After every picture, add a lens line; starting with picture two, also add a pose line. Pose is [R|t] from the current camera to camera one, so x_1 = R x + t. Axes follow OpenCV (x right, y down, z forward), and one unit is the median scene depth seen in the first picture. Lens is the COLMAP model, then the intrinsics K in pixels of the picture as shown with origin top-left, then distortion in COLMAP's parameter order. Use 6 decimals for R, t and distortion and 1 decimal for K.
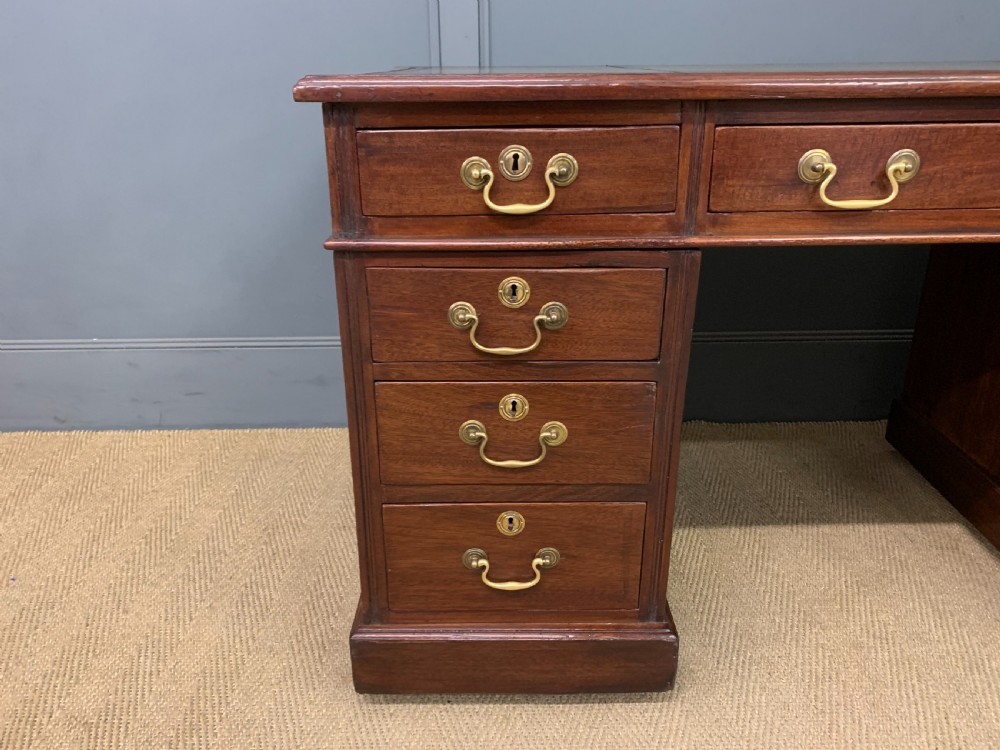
lens RADIAL K [[769.2, 0, 499.8], [0, 769.2, 380.6], [0, 0, 1]] dist [0.037155, -0.023223]
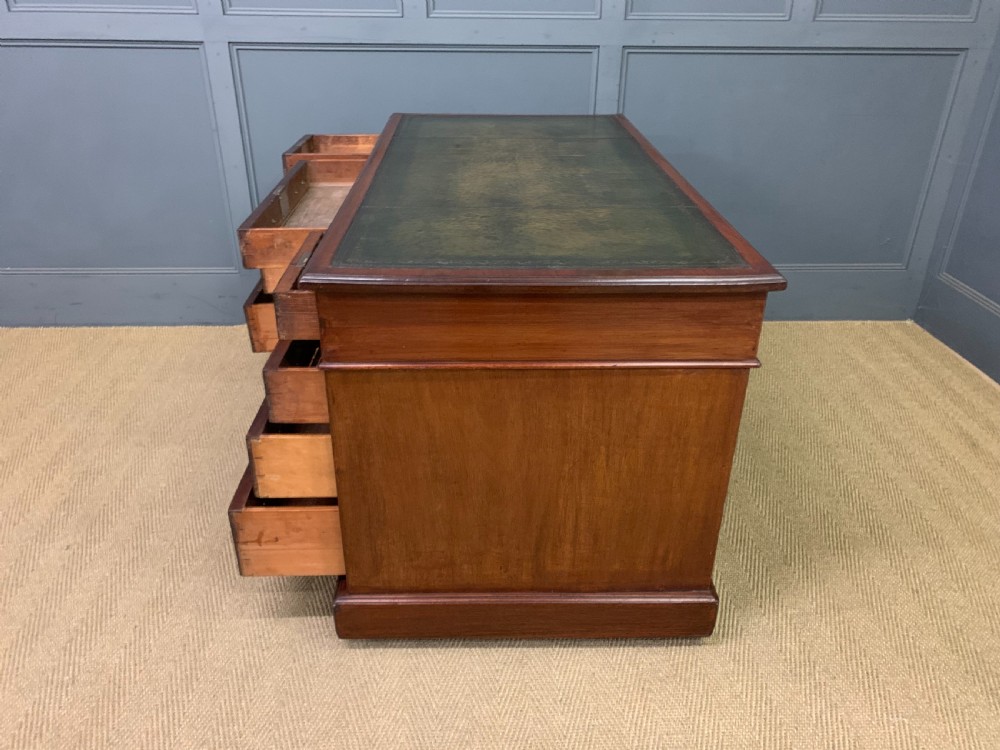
lens RADIAL K [[769.2, 0, 498.9], [0, 769.2, 370.0], [0, 0, 1]] dist [0.037155, -0.023223]
pose [[0.999071, 0.000924, 0.043083, 0.760242], [-0.004681, 0.996182, 0.087180, 0.019264], [-0.042838, -0.087301, 0.995260, -1.185765]]
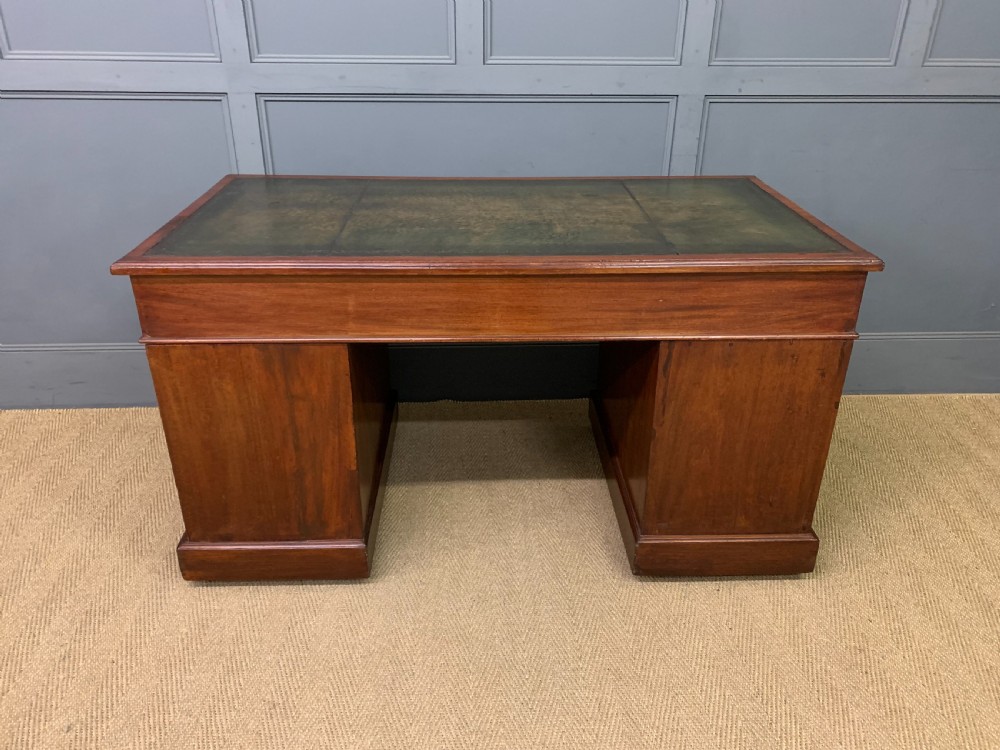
lens RADIAL K [[769.2, 0, 499.9], [0, 769.2, 371.7], [0, 0, 1]] dist [0.037155, -0.023223]
pose [[0.998740, -0.002515, 0.050128, 0.560454], [-0.001034, 0.997500, 0.070652, -0.196276], [-0.050180, -0.070615, 0.996241, -0.804663]]
